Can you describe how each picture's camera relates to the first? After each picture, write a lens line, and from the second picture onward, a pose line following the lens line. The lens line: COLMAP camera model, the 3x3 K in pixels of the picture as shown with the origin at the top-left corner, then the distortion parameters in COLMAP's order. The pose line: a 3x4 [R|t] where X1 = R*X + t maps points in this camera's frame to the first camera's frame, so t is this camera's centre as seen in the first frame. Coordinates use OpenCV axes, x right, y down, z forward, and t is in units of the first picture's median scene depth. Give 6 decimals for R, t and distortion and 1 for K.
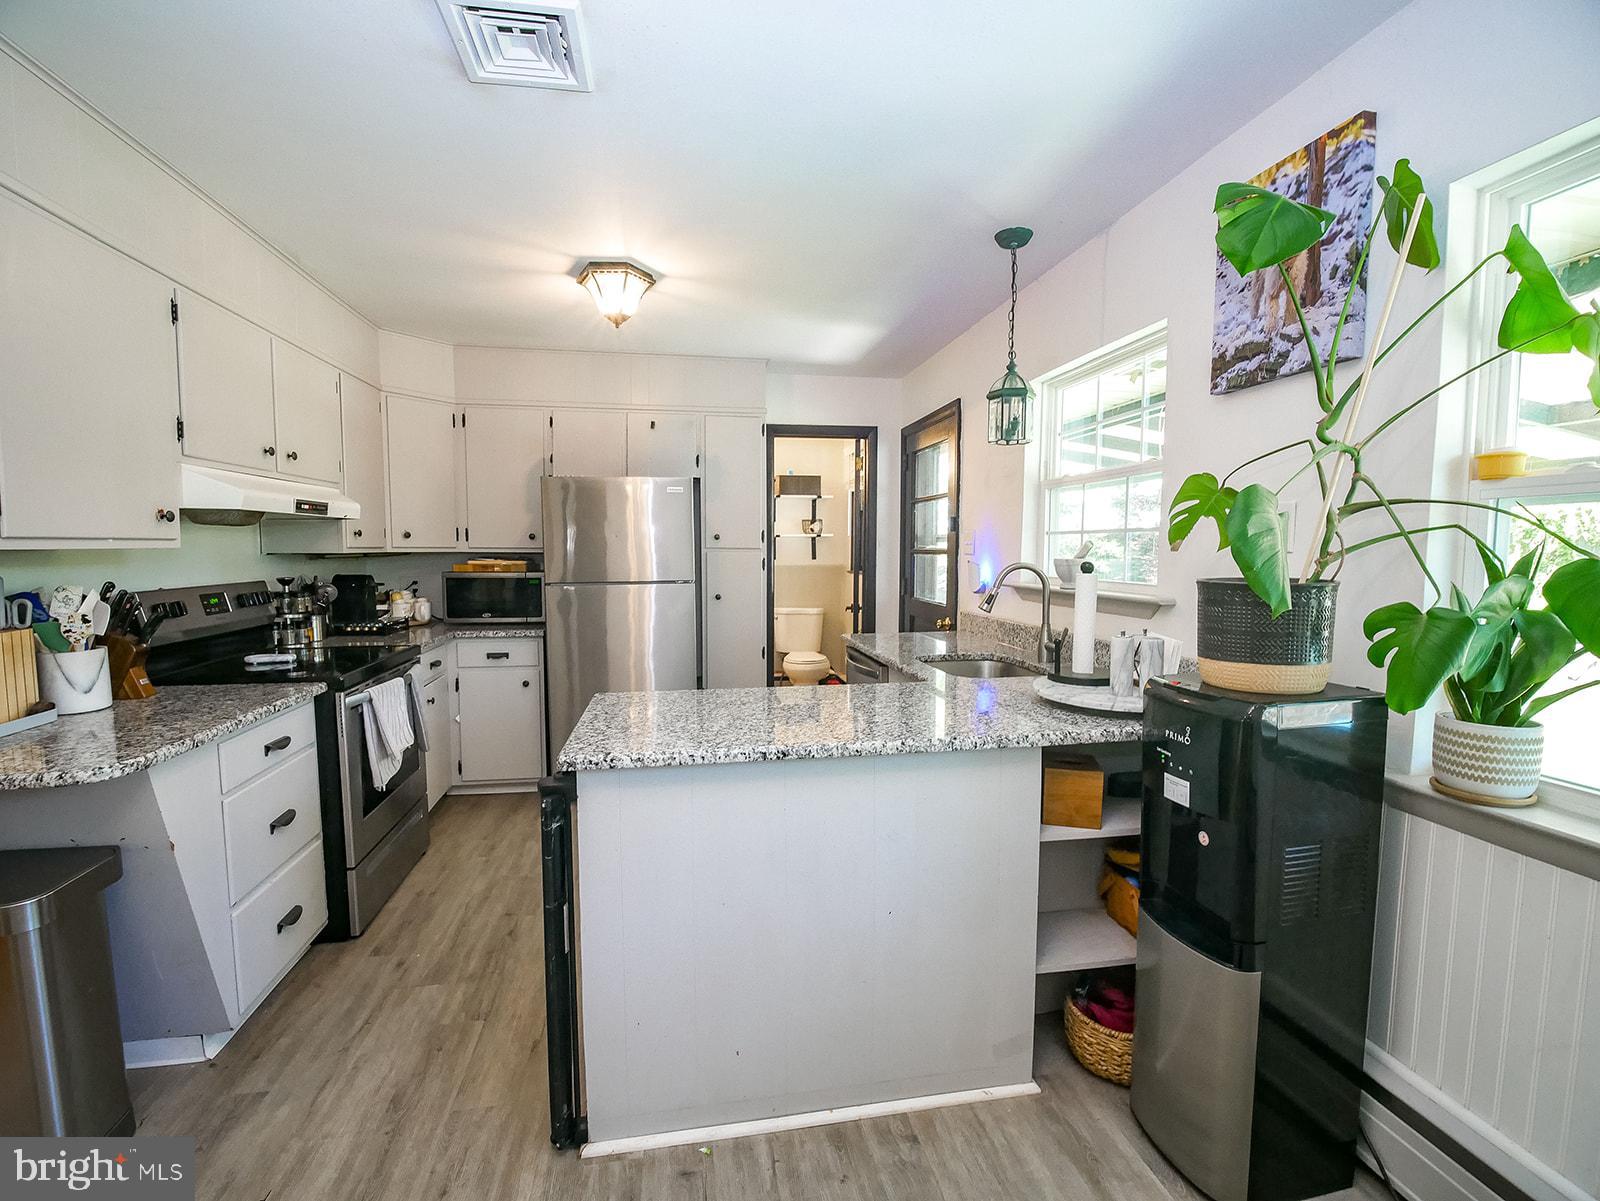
lens RADIAL K [[715.0, 0, 785.6], [0, 715.0, 607.1], [0, 0, 1]] dist [-0.015542, -0.001266]
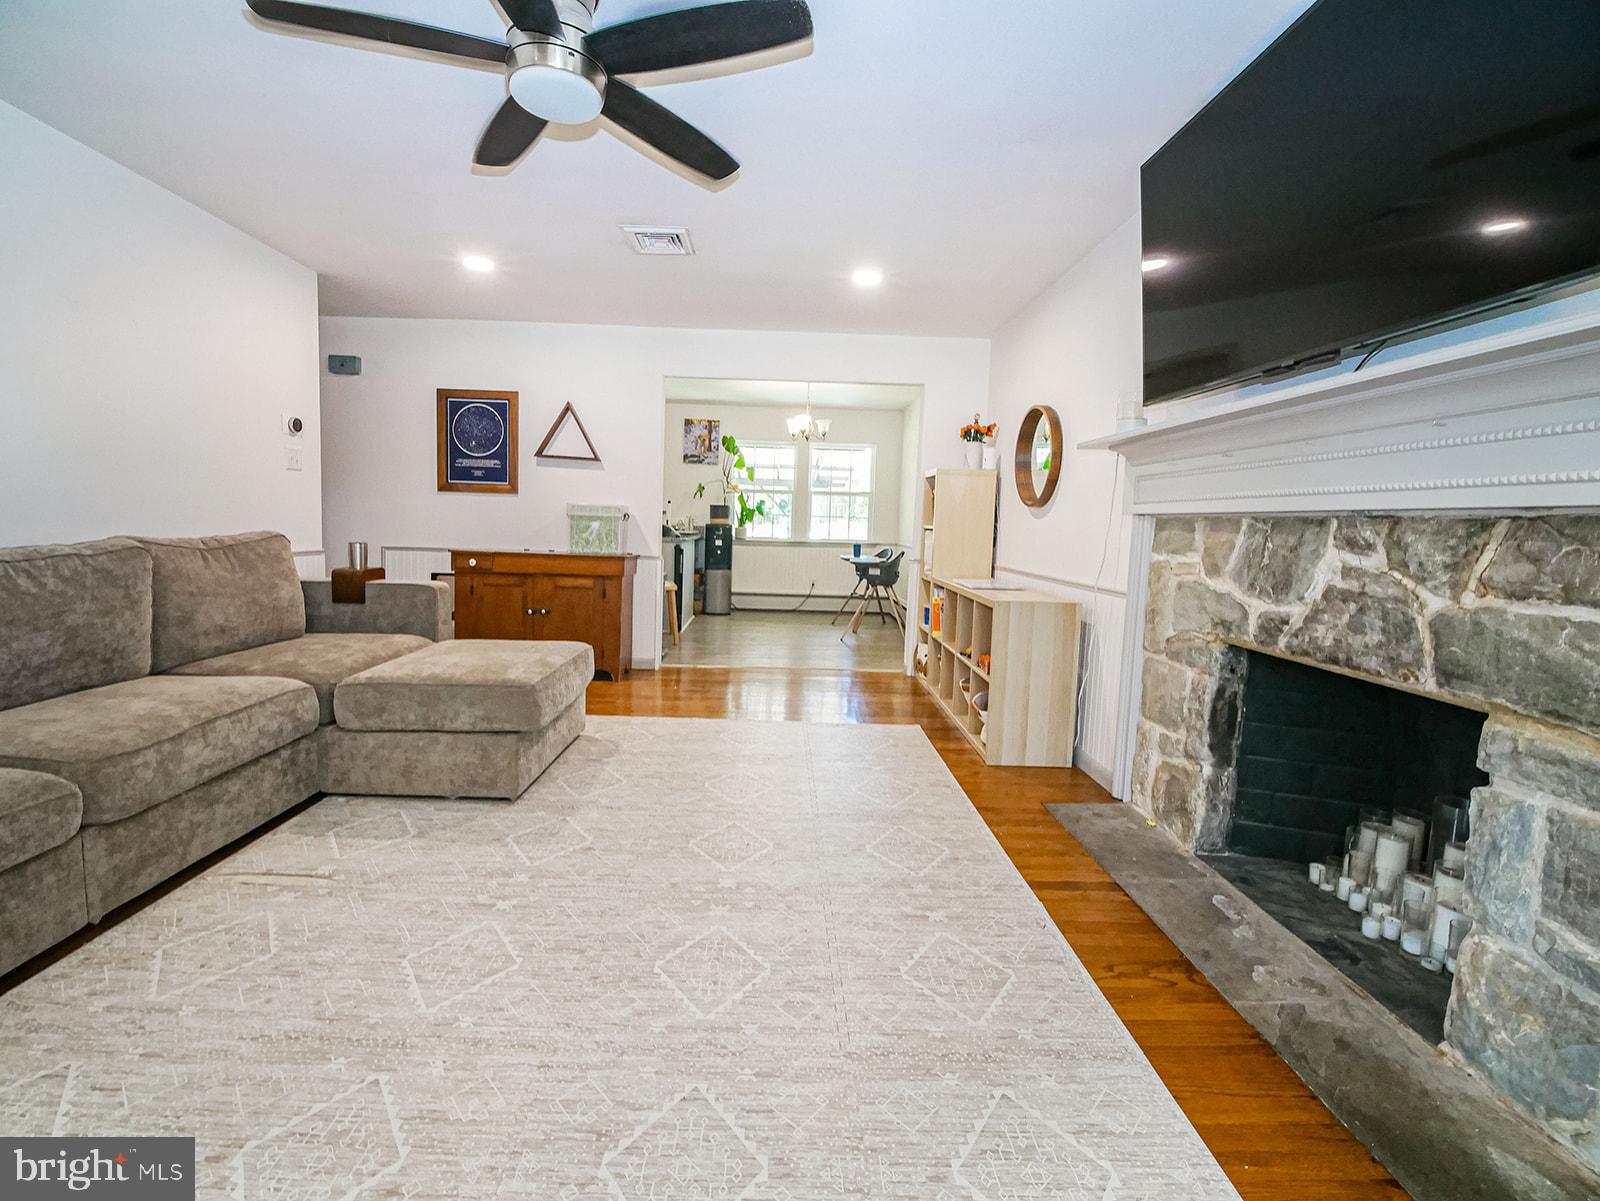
lens RADIAL K [[720.7, 0, 804.2], [0, 720.7, 600.4], [0, 0, 1]] dist [-0.014026, -0.001179]
pose [[0.140797, -0.105203, 0.984433, -3.319056], [0.044280, 0.994012, 0.099893, 0.115679], [-0.989048, 0.029526, 0.144613, -0.304269]]
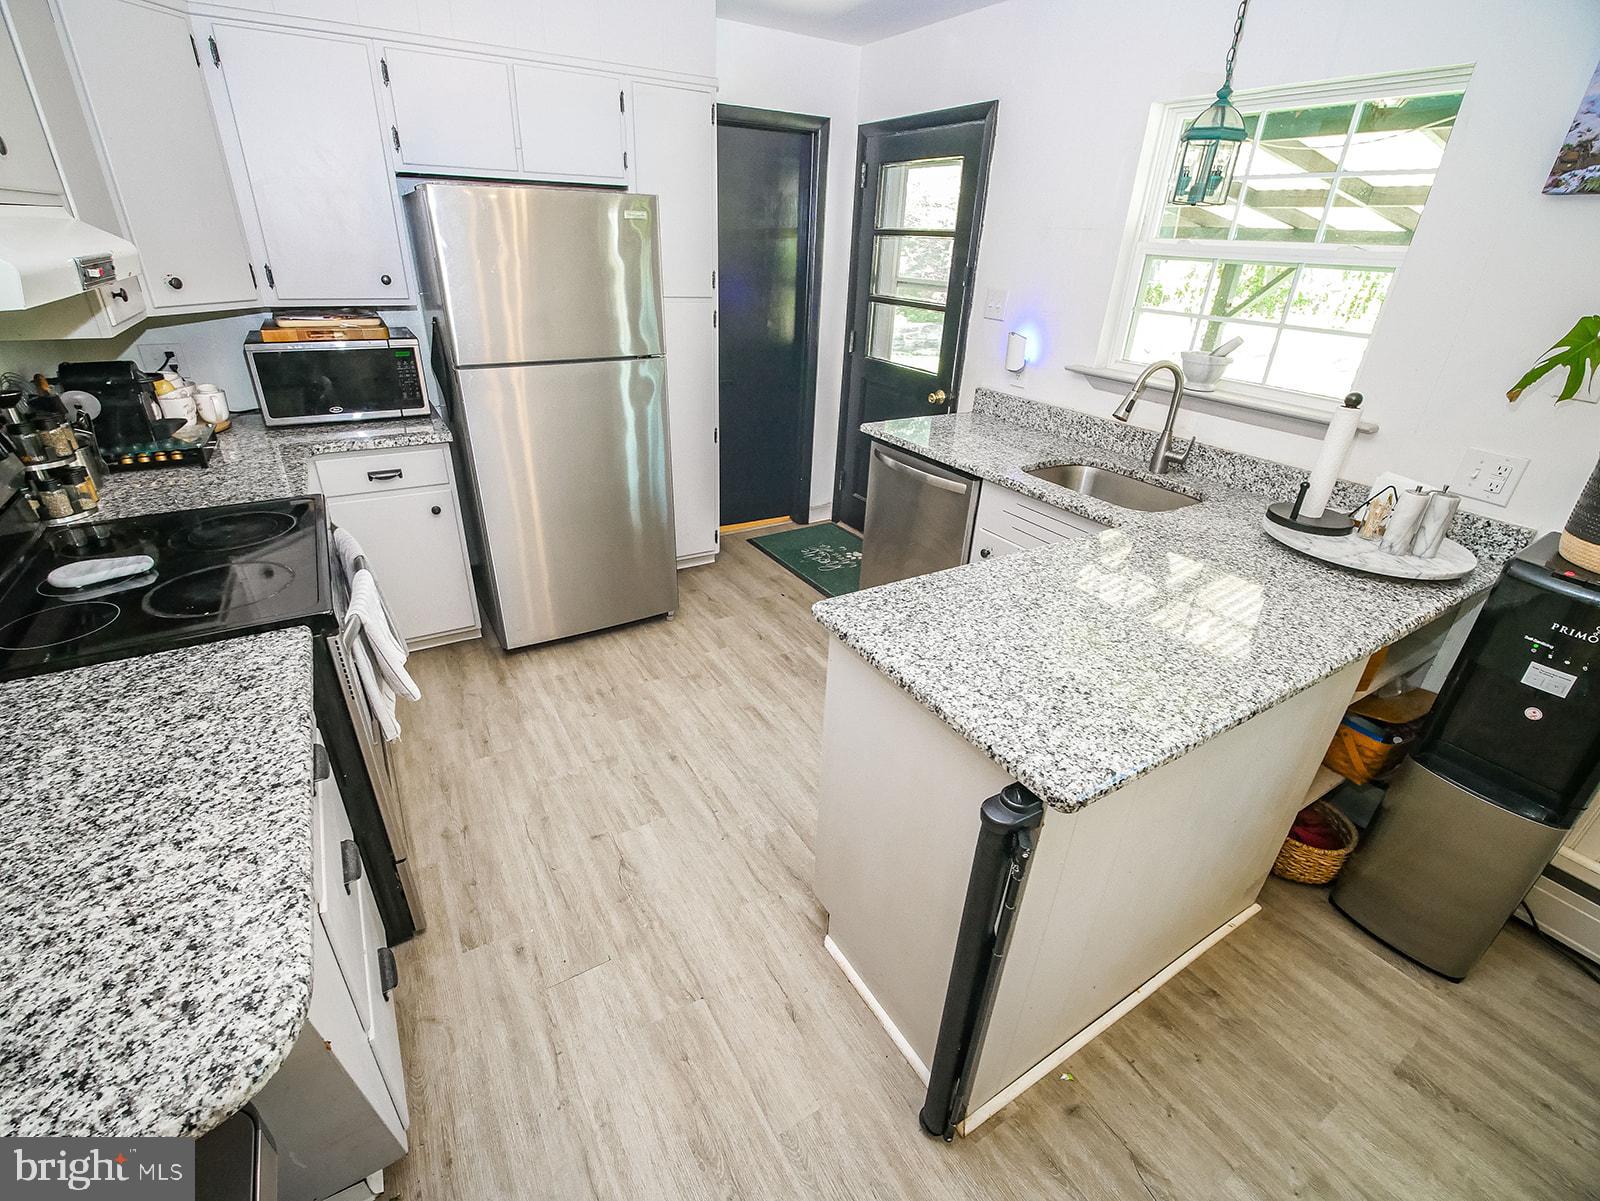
lens RADIAL K [[715.0, 0, 785.6], [0, 715.0, 607.1], [0, 0, 1]] dist [-0.015542, -0.001266]
pose [[0.930257, -0.138828, 0.339630, -0.521015], [-0.004607, 0.921161, 0.389155, -0.146668], [-0.366880, -0.363579, 0.856277, 0.398366]]
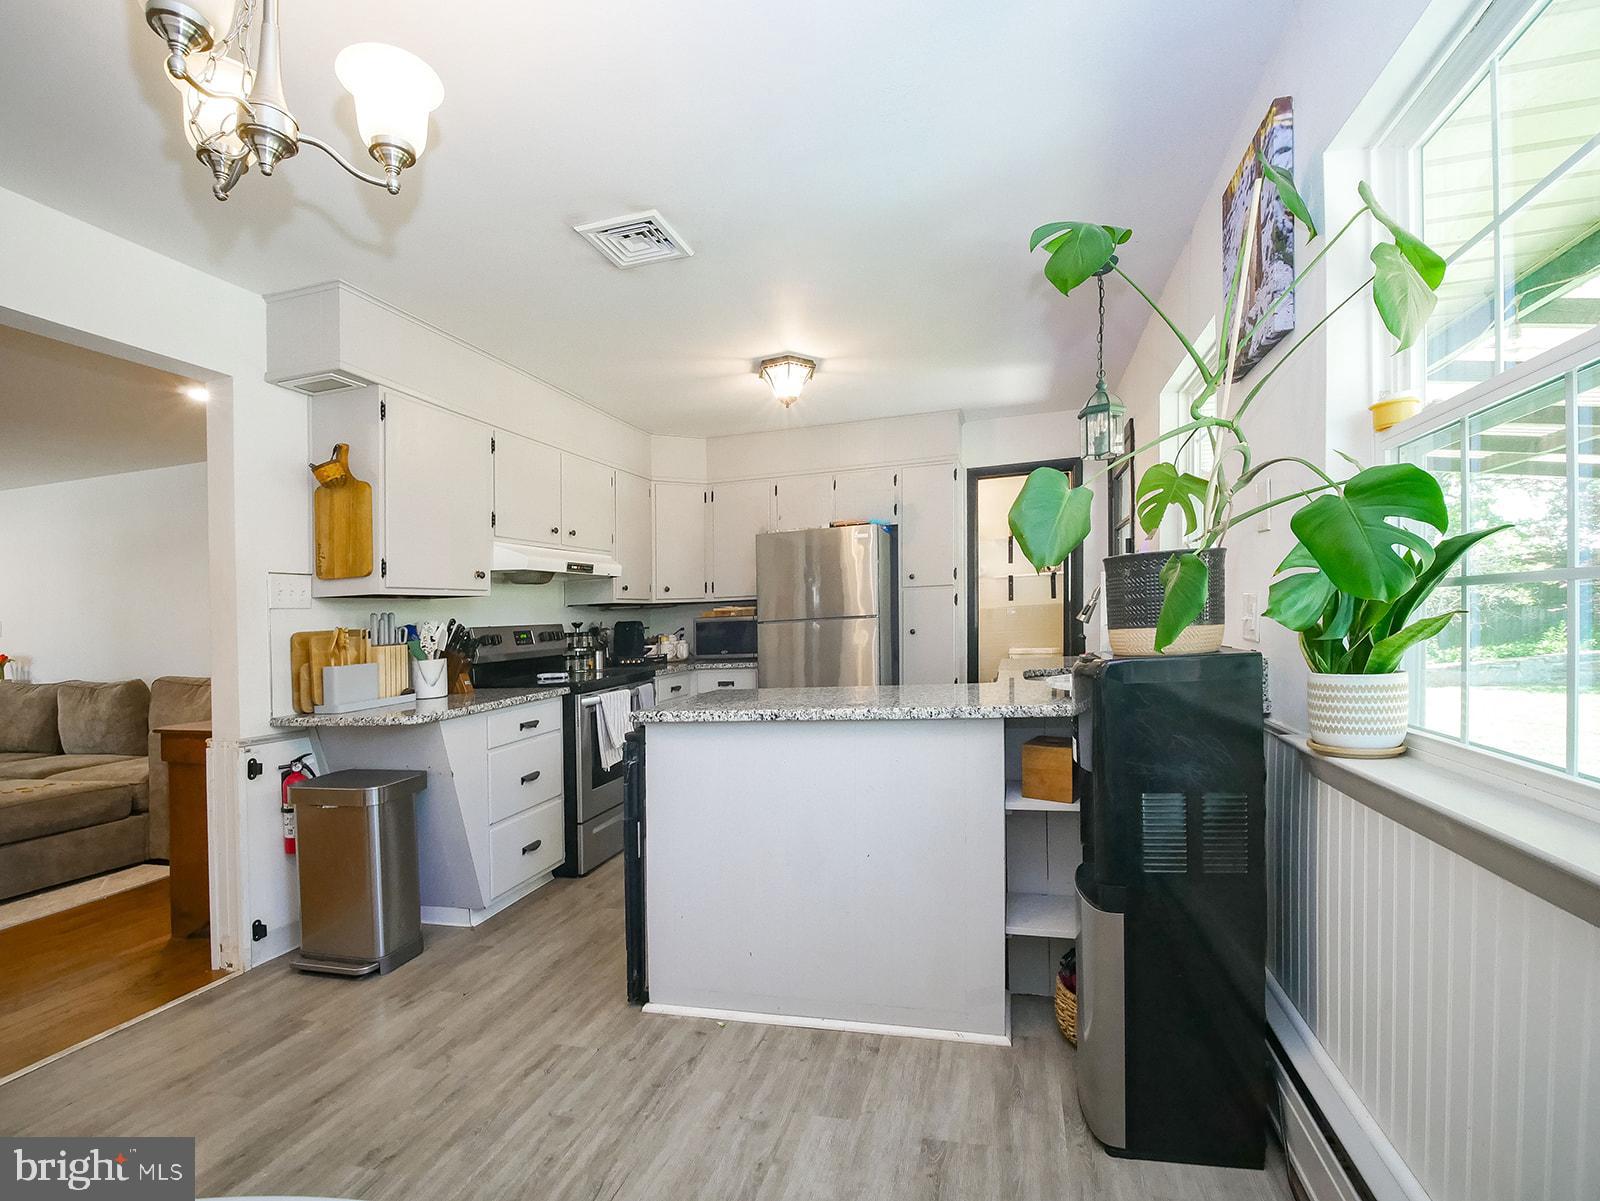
lens RADIAL K [[742.8, 0, 800.0], [0, 742.8, 600.5], [0, 0, 1]] dist [-0.013324, -0.000019]
pose [[0.901333, -0.050591, -0.430161, 0.464216], [0.008446, 0.995019, -0.099327, 0.096318], [0.433044, 0.085894, 0.897271, -0.157991]]
